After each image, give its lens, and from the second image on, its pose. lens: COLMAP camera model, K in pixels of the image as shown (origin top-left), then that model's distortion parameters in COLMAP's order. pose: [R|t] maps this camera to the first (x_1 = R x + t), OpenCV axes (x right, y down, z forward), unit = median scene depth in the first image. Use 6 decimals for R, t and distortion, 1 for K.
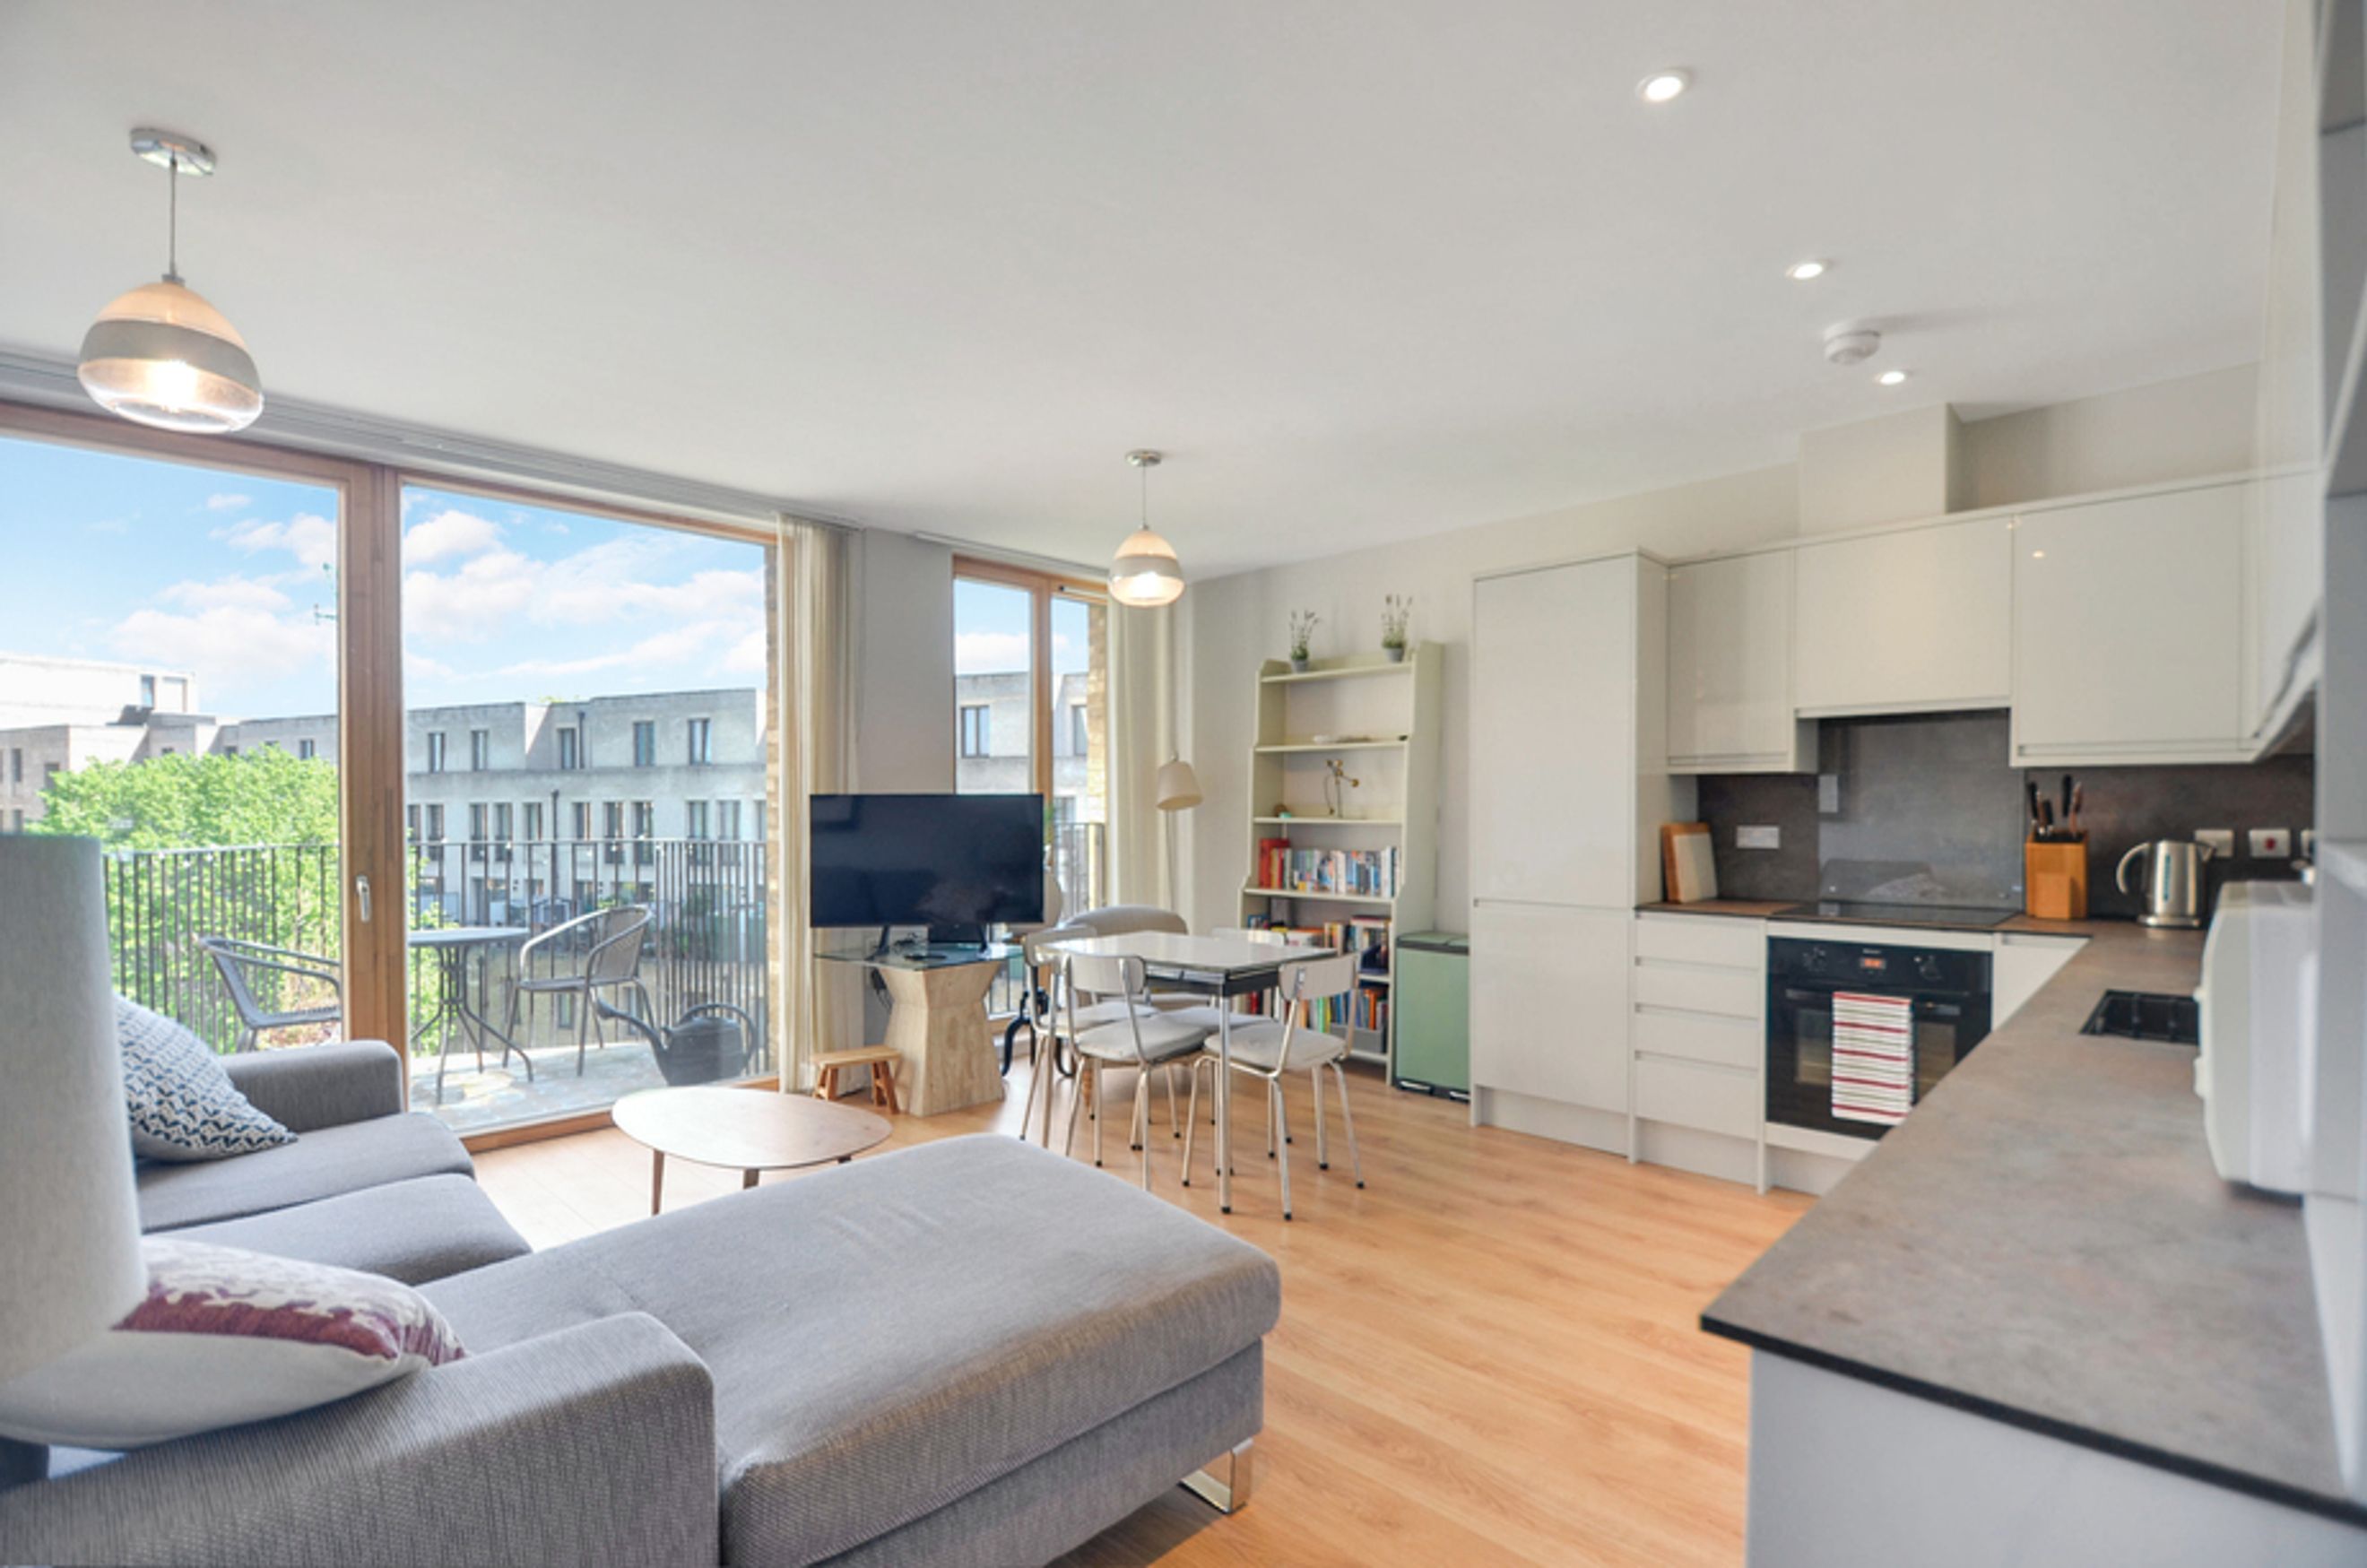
lens RADIAL K [[1049.8, 0, 1195.0], [0, 1049.8, 807.8], [0, 0, 1]] dist [-0.004512, -0.010185]
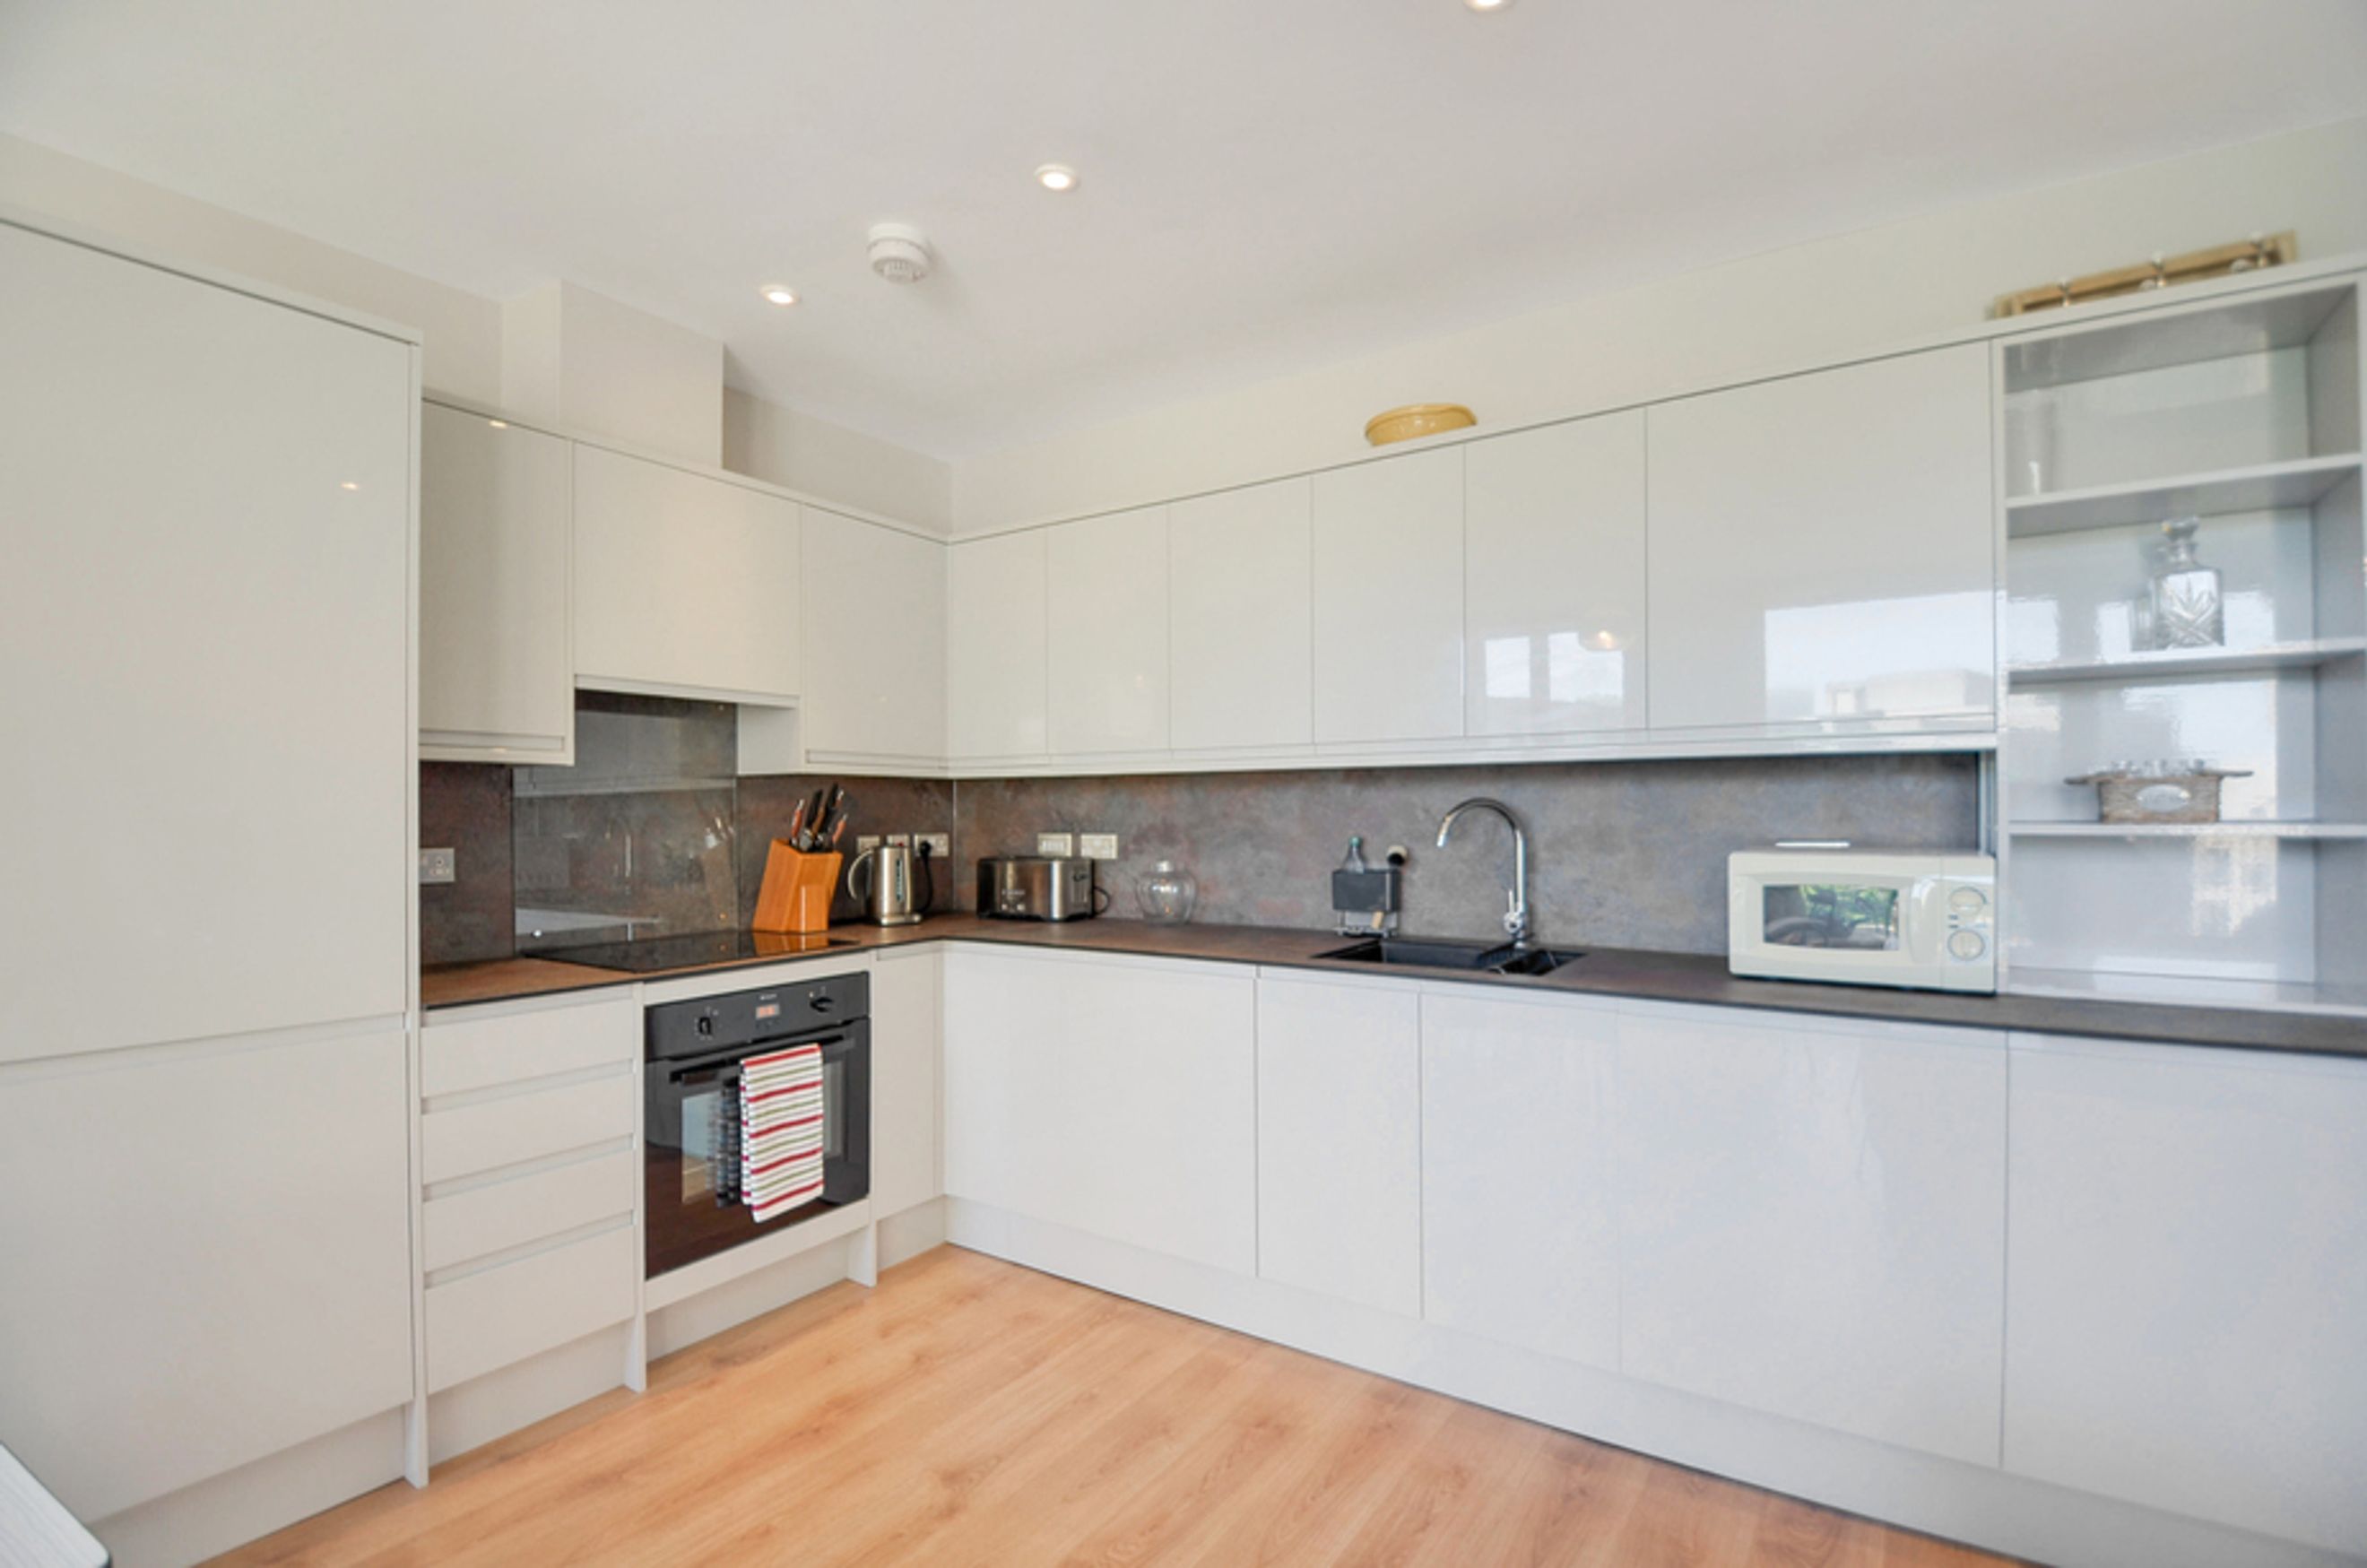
lens RADIAL K [[1049.8, 0, 1229.4], [0, 1049.8, 813.1], [0, 0, 1]] dist [-0.004512, -0.010185]
pose [[-0.206787, 0.002968, 0.978382, -0.136335], [0.006793, 0.999976, -0.001598, 0.000317], [-0.978362, 0.006316, -0.206802, 0.532992]]
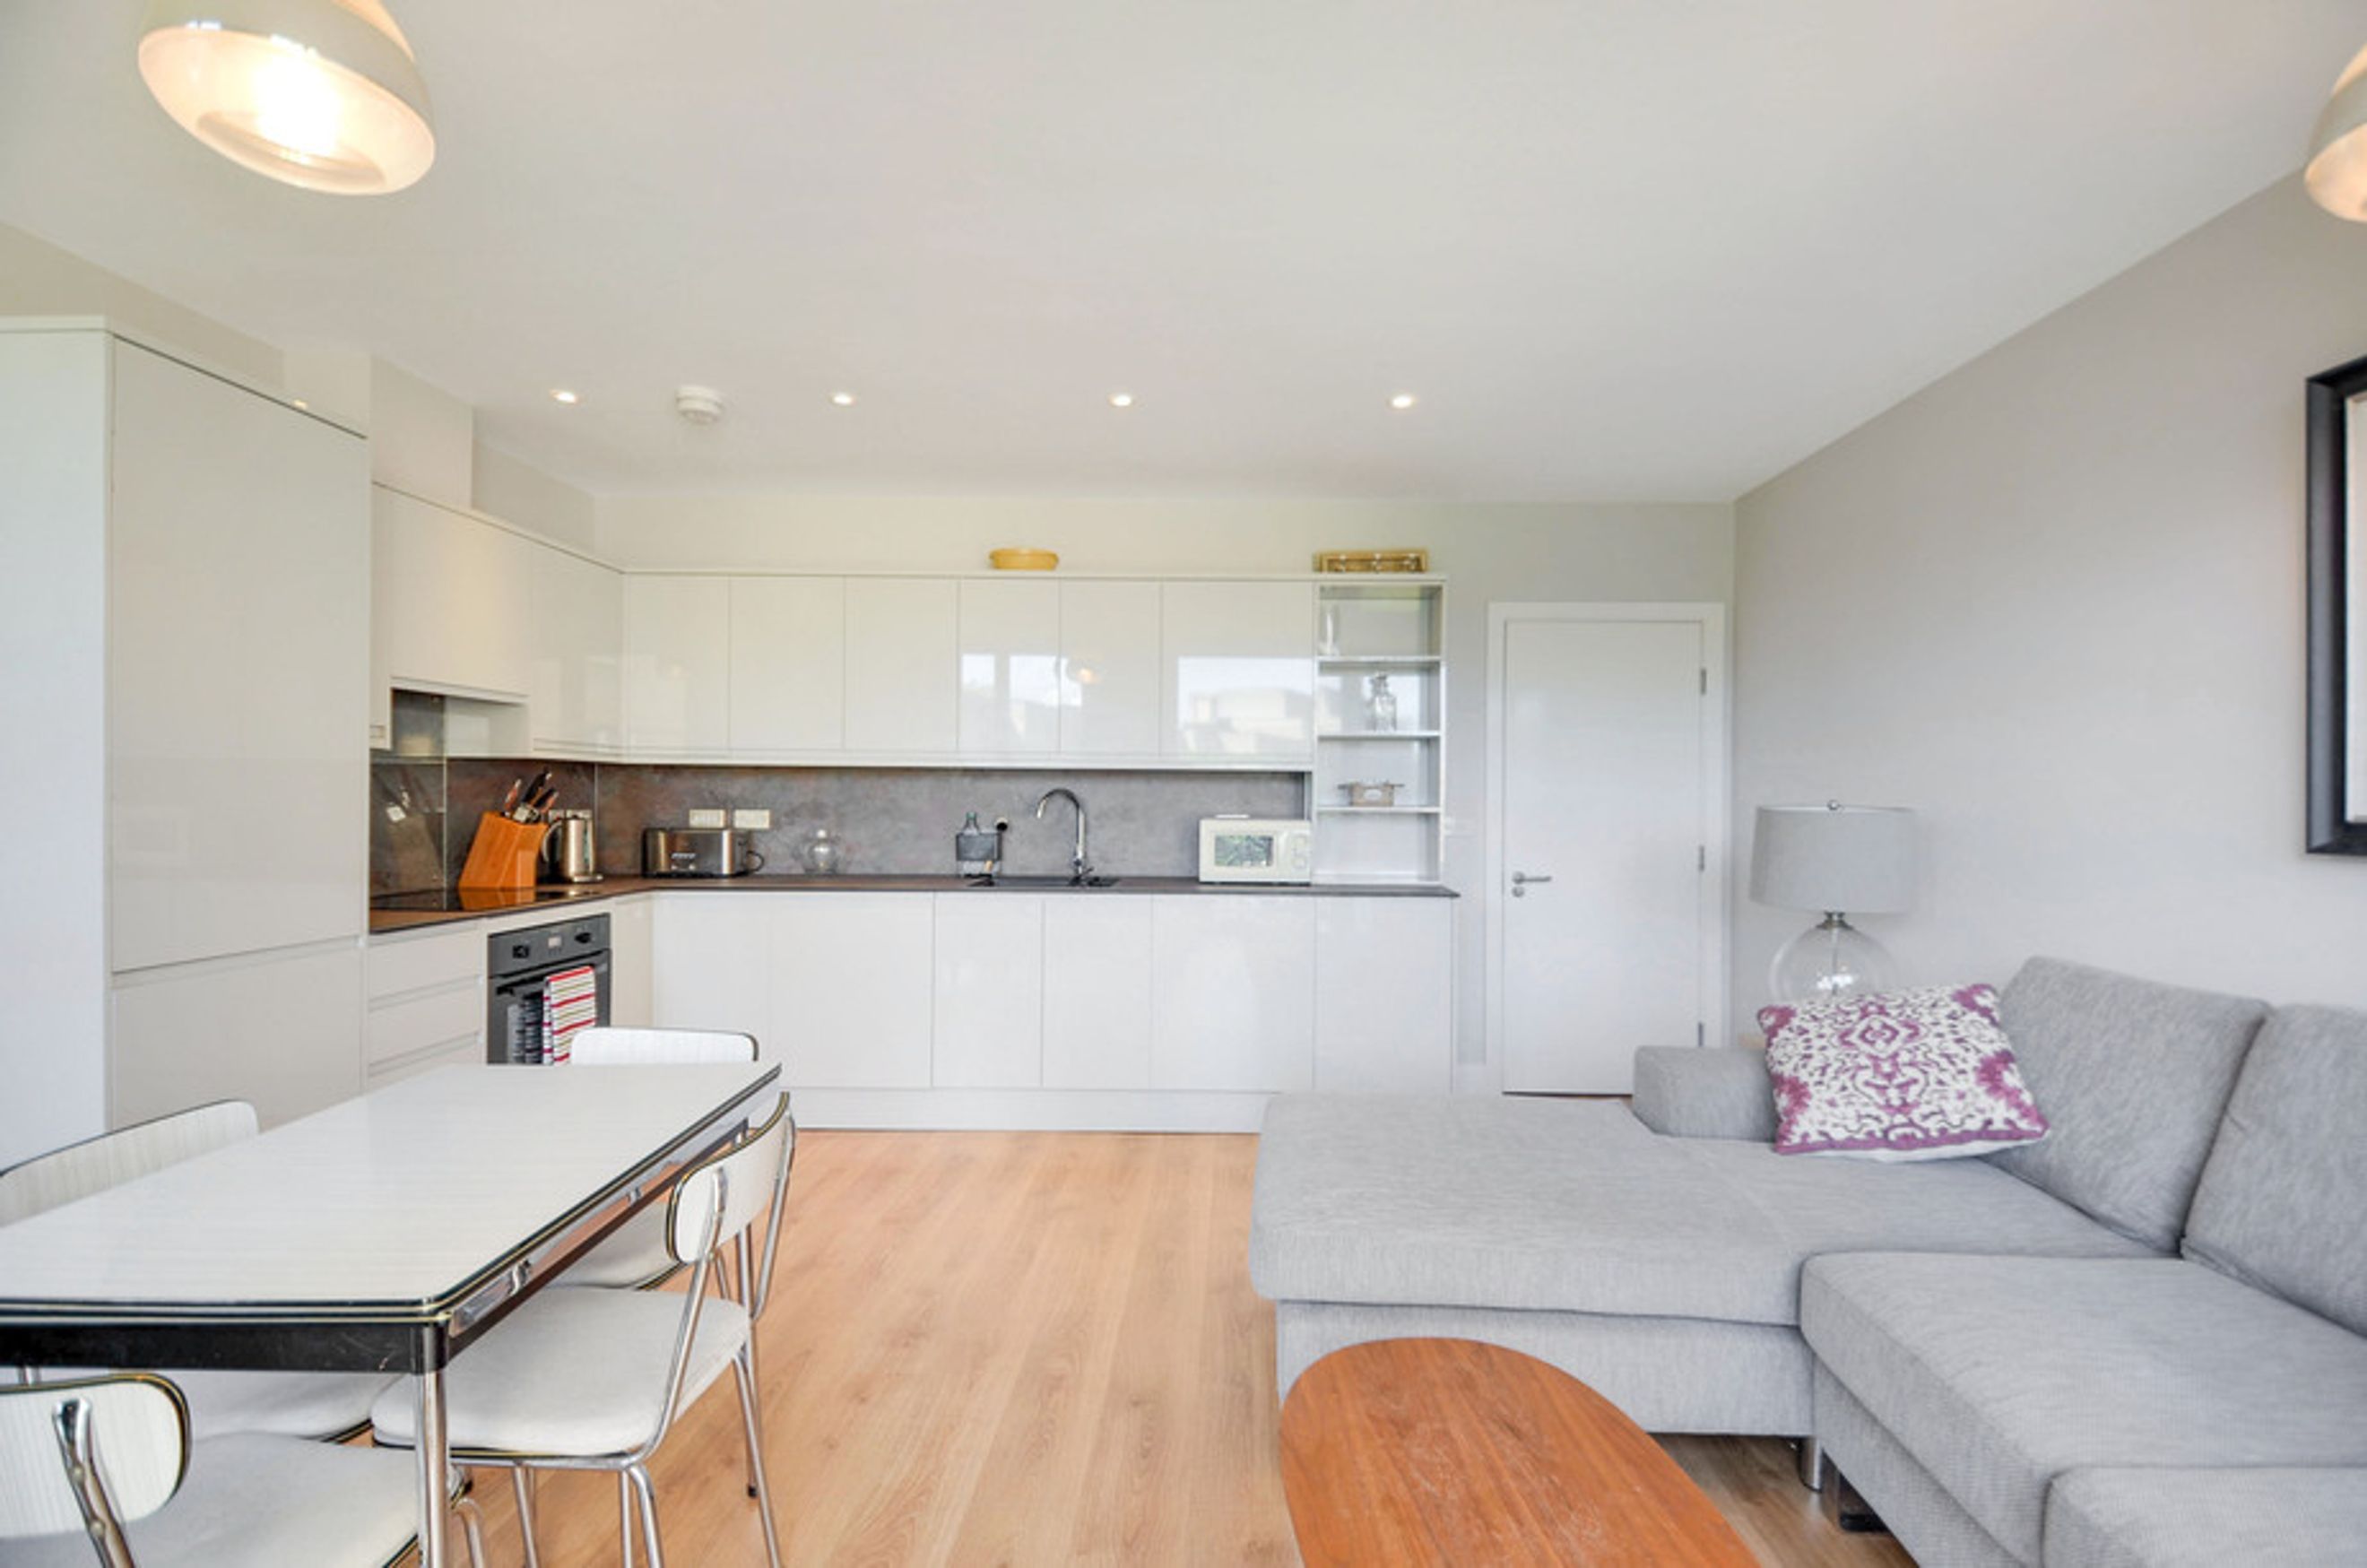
lens RADIAL K [[1040.6, 0, 1198.5], [0, 1040.6, 775.3], [0, 0, 1]] dist [0.019975, -0.001147]
pose [[-0.673039, 0.012542, 0.739501, -0.372183], [-0.006131, 0.999727, -0.022536, 0.000438], [-0.739582, -0.019702, -0.672779, 0.803911]]
